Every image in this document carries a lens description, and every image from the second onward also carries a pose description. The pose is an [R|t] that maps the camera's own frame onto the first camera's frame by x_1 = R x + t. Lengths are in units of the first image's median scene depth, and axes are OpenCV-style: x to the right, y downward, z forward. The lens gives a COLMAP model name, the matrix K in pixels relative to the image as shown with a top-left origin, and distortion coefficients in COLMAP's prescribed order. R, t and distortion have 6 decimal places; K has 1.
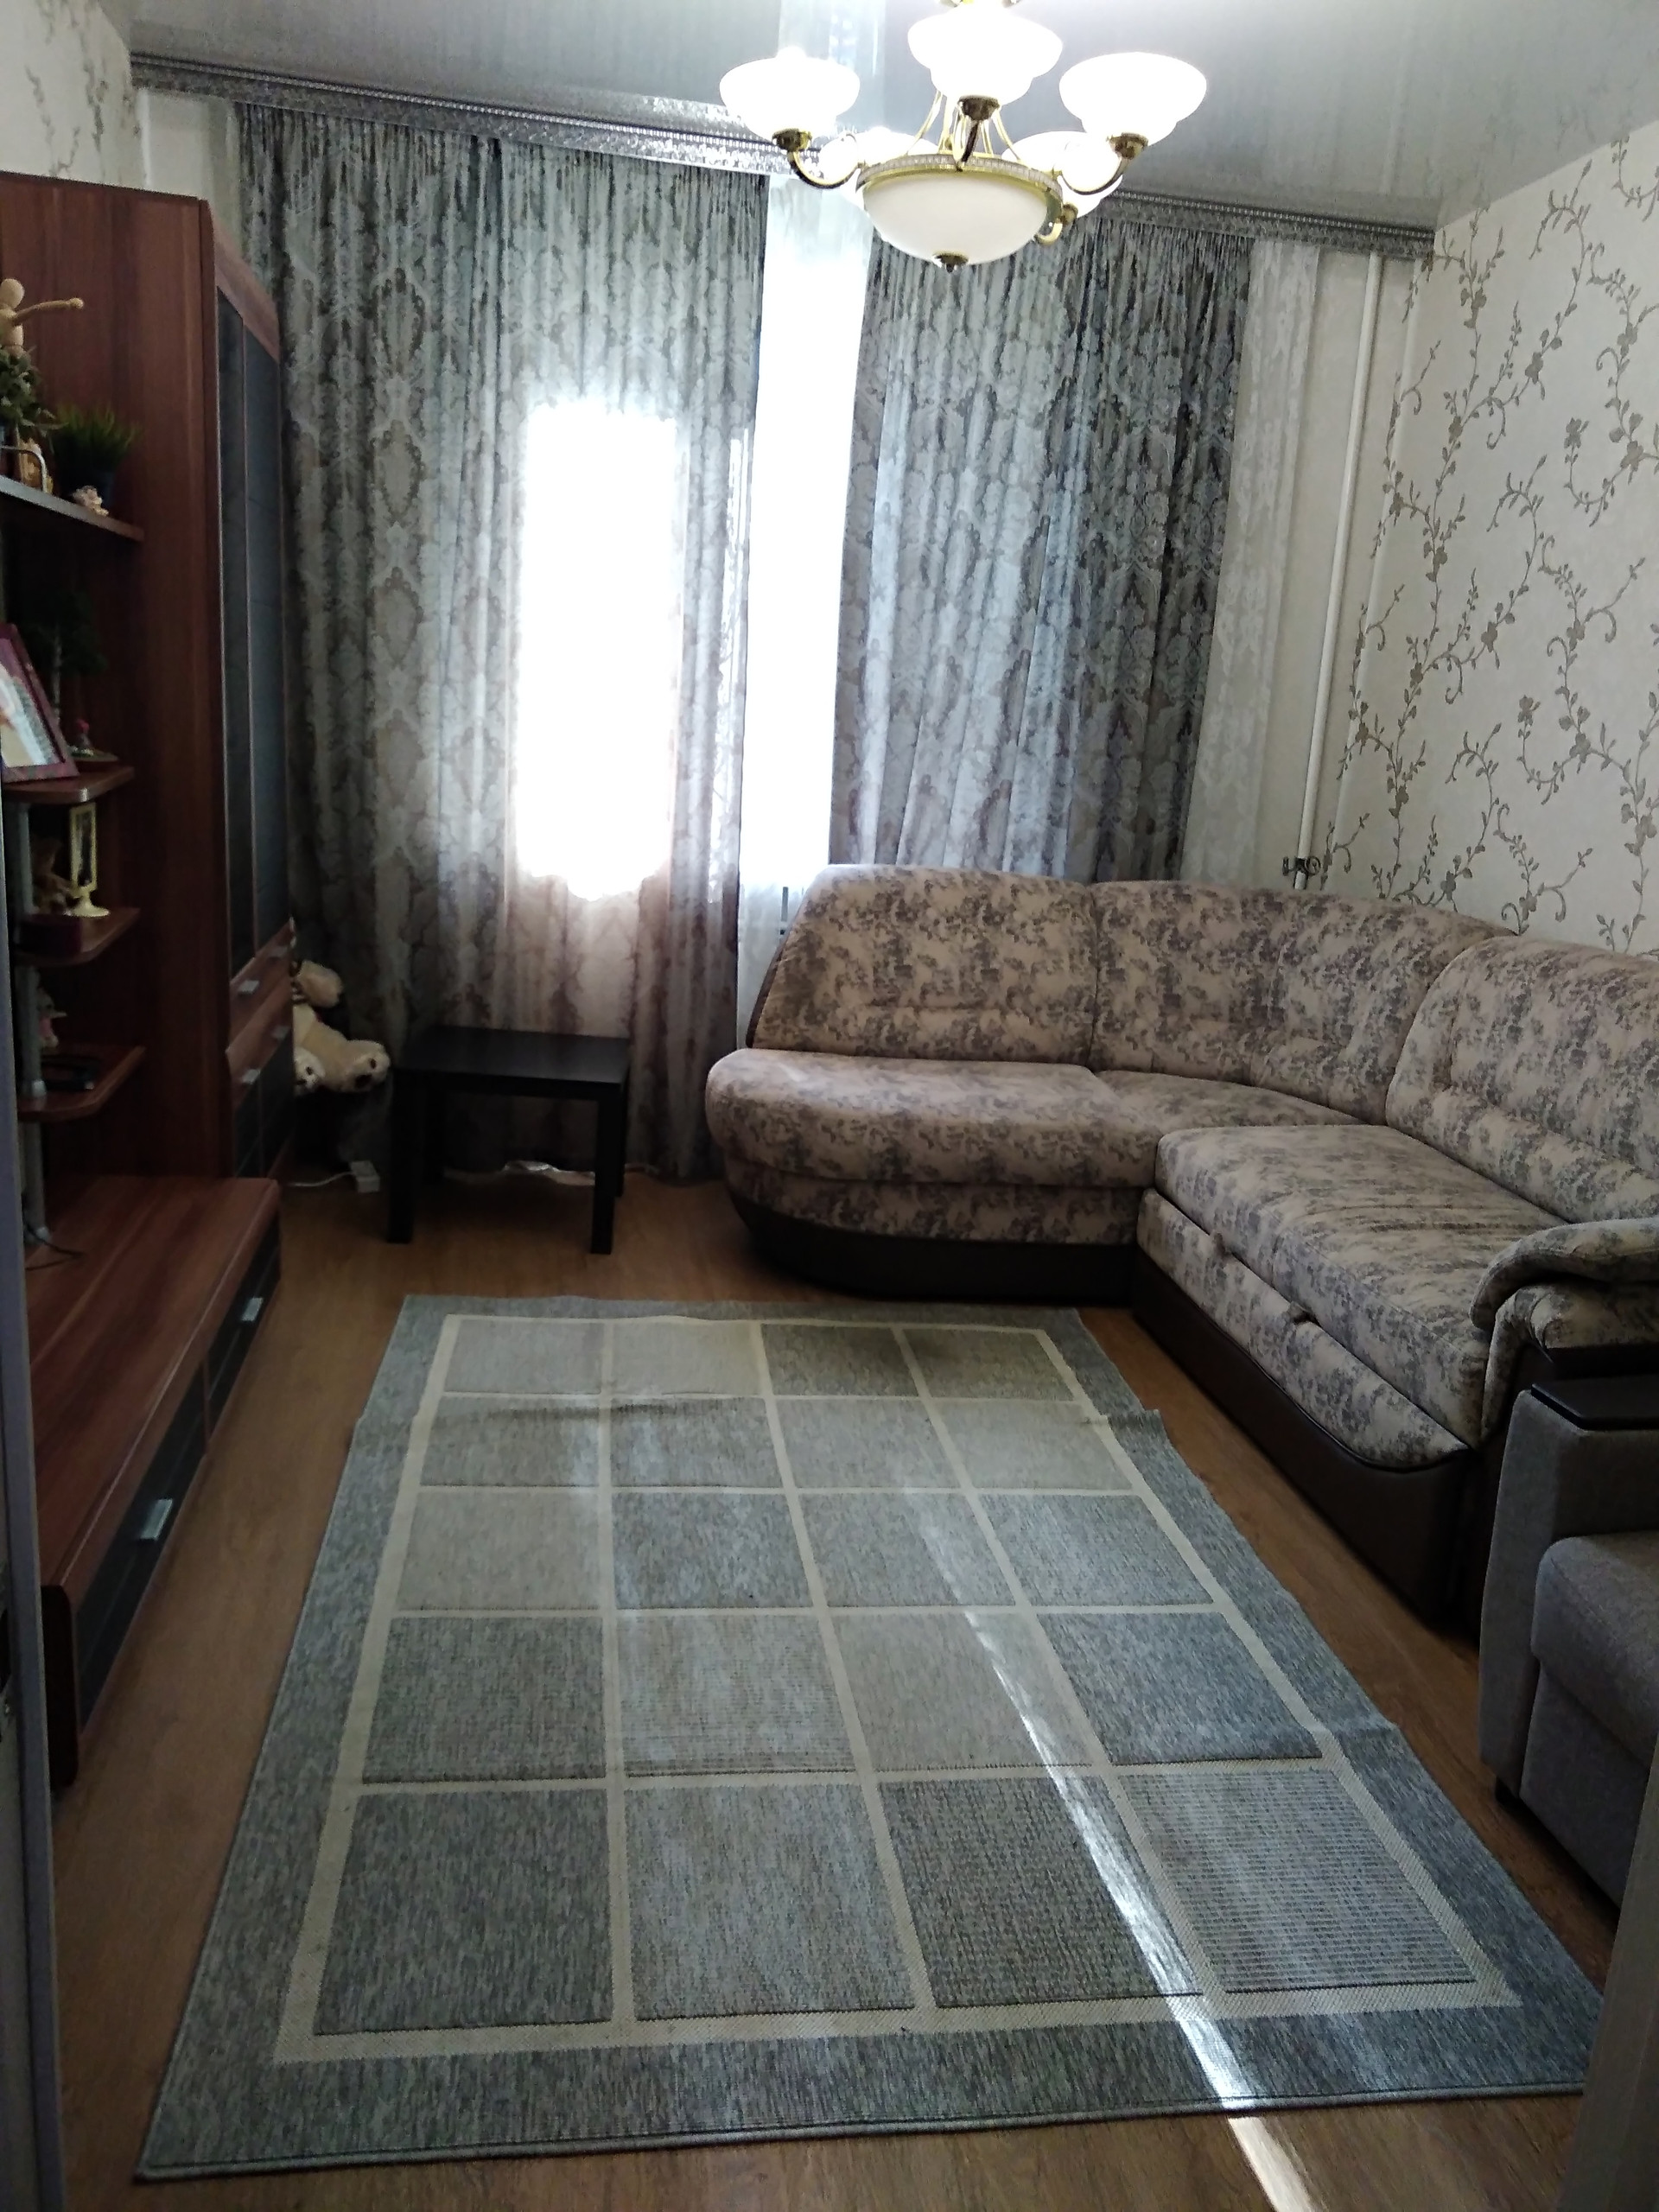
lens RADIAL K [[1661.6, 0, 867.3], [0, 1661.6, 1099.0], [0, 0, 1]] dist [0.017945, 0.000362]
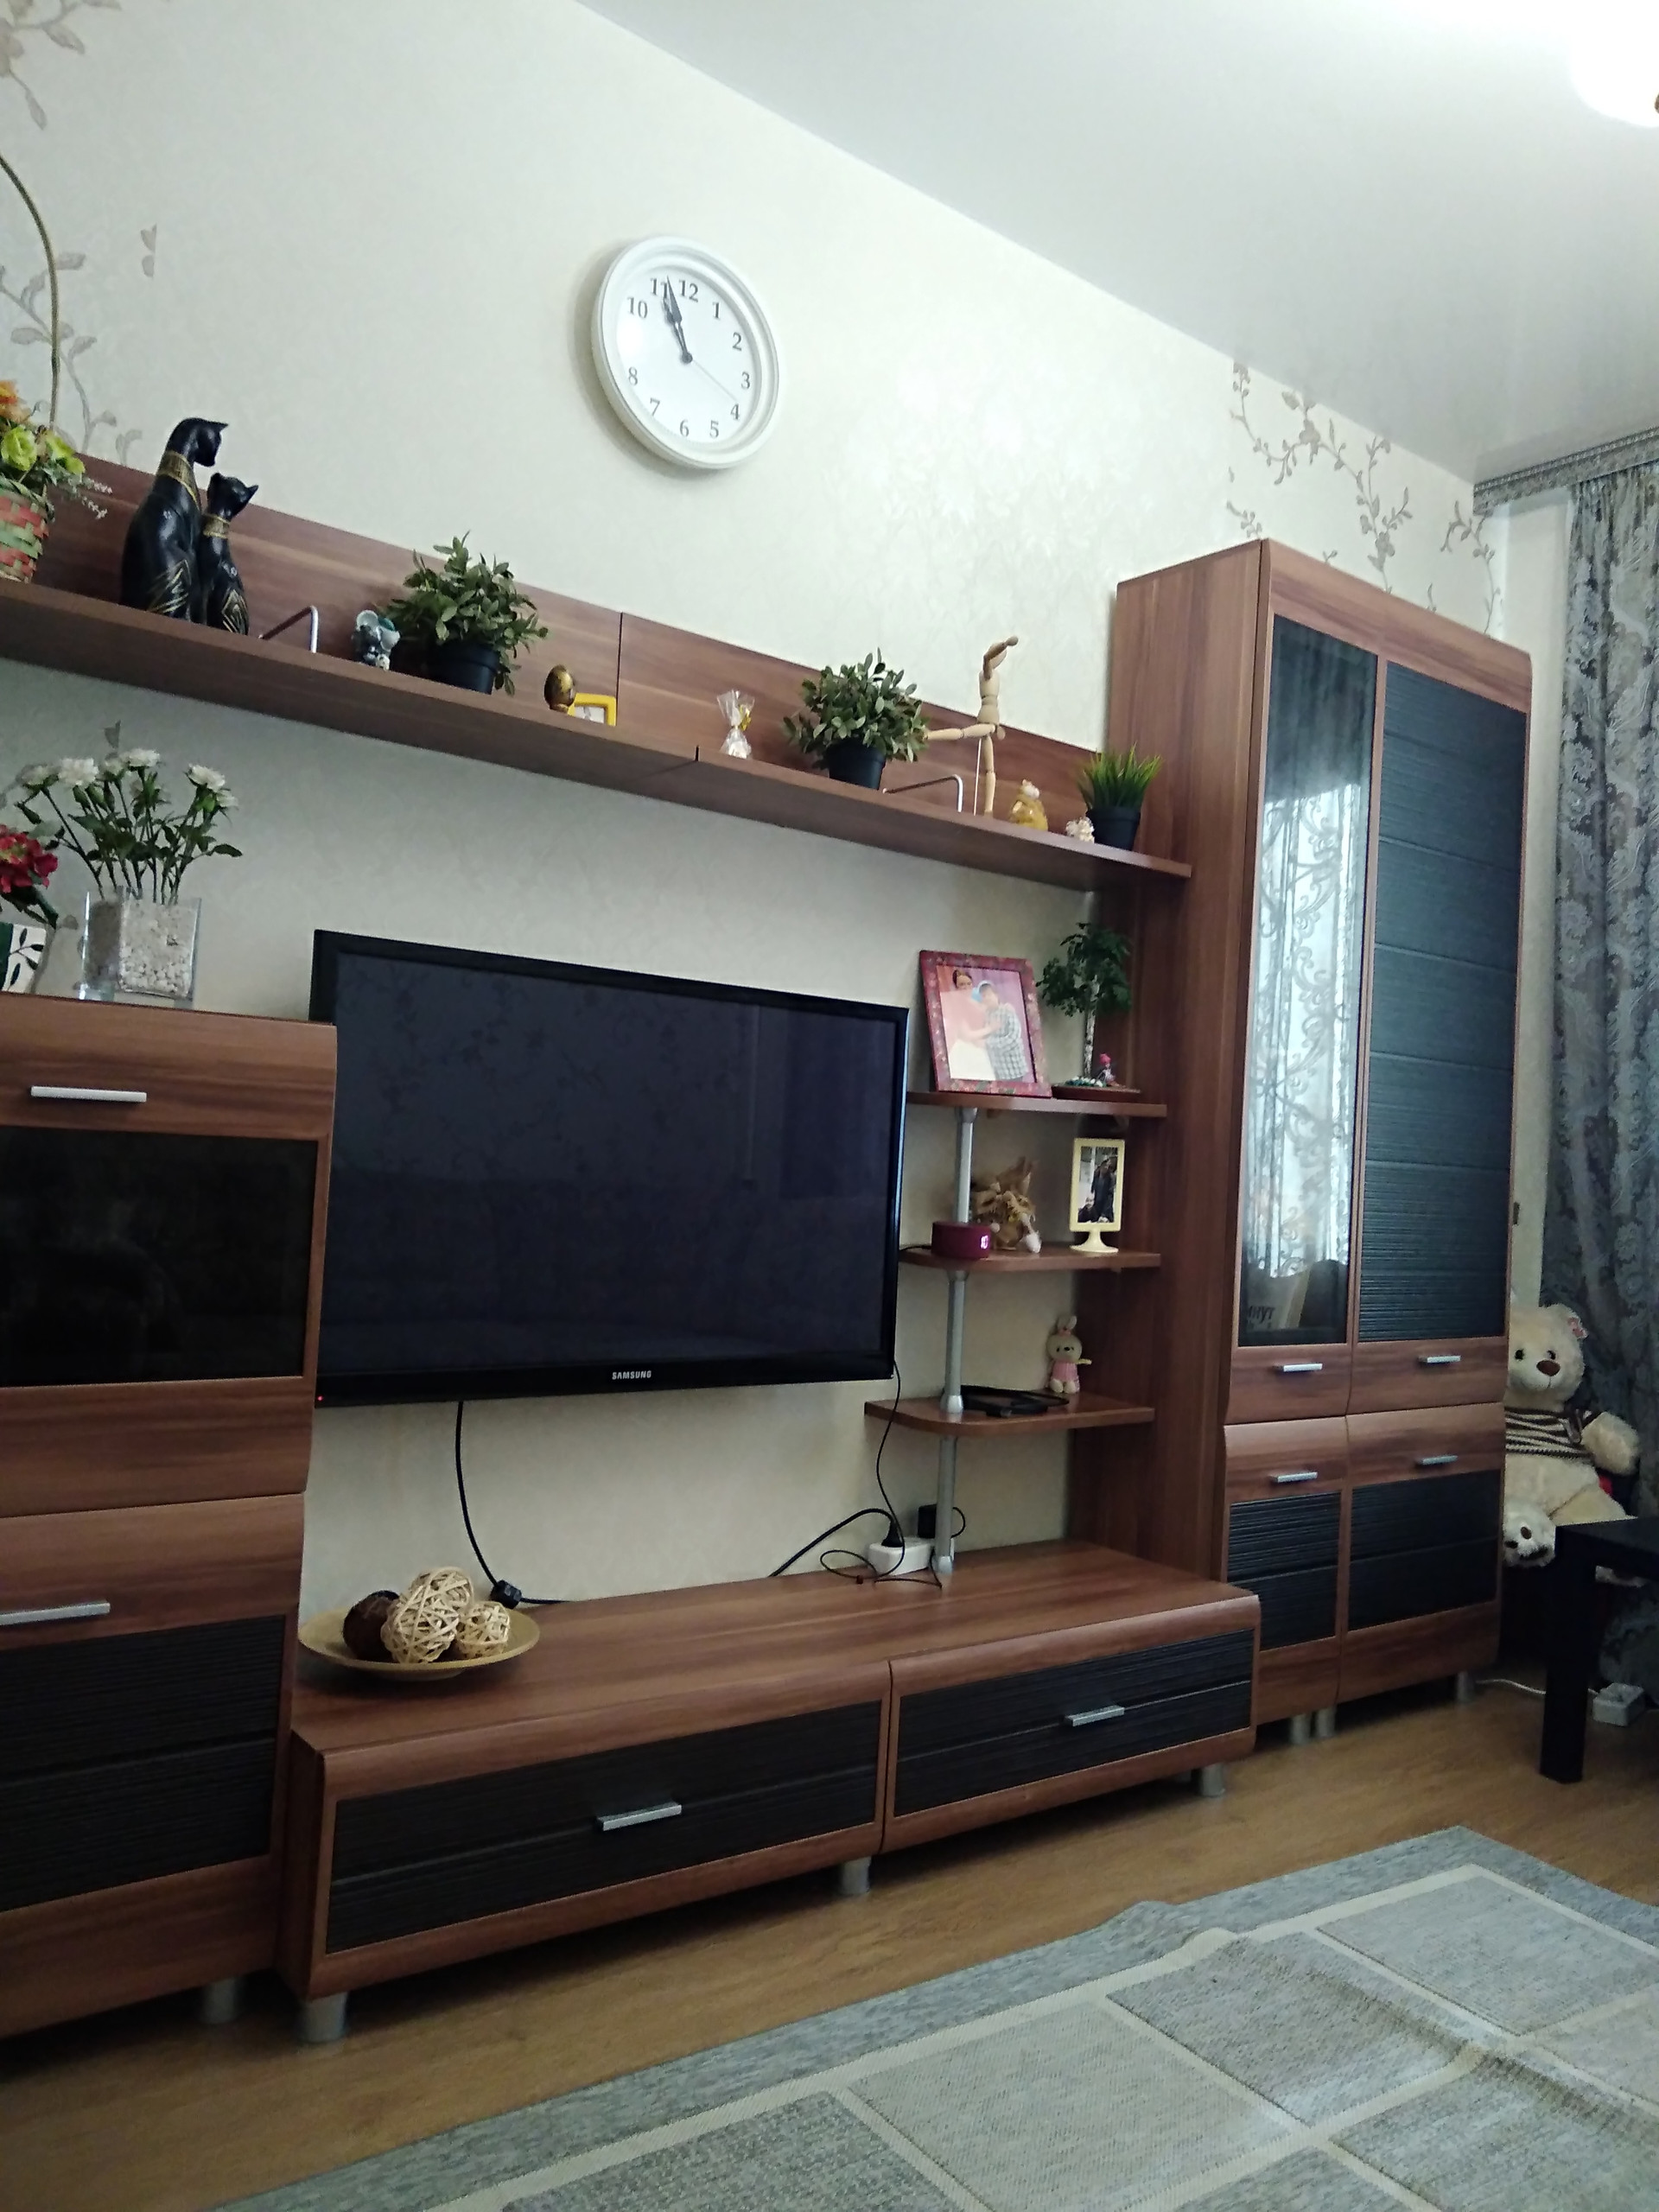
lens RADIAL K [[1661.6, 0, 825.9], [0, 1661.6, 1107.2], [0, 0, 1]] dist [0.017945, 0.000362]
pose [[0.450850, -0.076342, -0.889329, 0.239912], [-0.234282, 0.951283, -0.200430, 0.028162], [0.861305, 0.298718, 0.411000, 0.339209]]
